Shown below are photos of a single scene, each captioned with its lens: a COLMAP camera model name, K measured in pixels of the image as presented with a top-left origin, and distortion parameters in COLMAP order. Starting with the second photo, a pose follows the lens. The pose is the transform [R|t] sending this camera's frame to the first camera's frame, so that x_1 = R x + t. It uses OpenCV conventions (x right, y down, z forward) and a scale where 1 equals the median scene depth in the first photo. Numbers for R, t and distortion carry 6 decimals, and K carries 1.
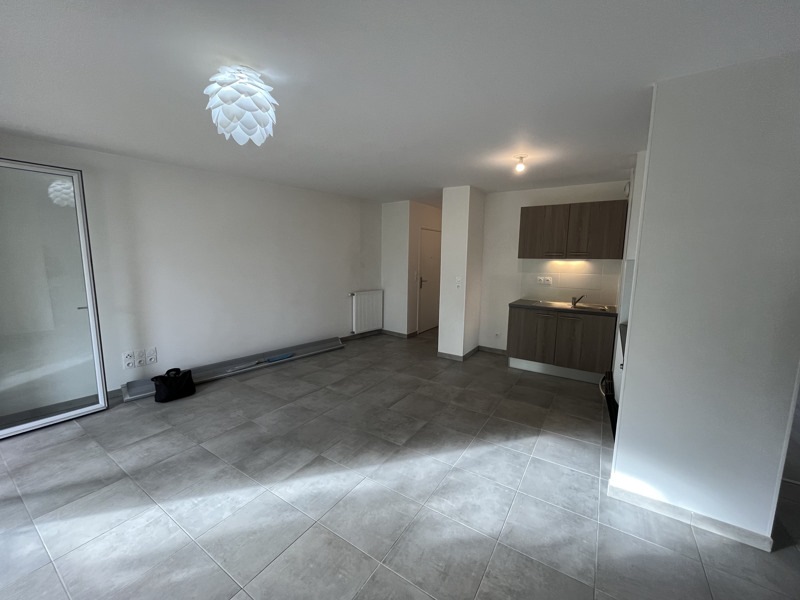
lens RADIAL K [[323.0, 0, 398.6], [0, 323.0, 298.8], [0, 0, 1]] dist [0.000308, -0.000127]
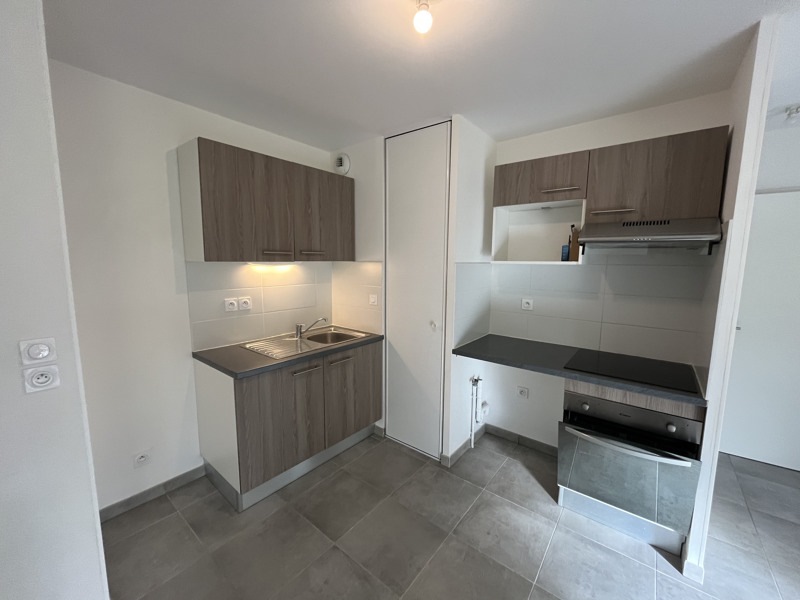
lens RADIAL K [[323.0, 0, 398.6], [0, 323.0, 298.8], [0, 0, 1]] dist [0.000308, -0.000127]
pose [[0.082279, -0.123666, 0.988907, -0.028832], [0.124282, 0.985799, 0.112937, -0.094470], [-0.988830, 0.113611, 0.096480, 0.729192]]
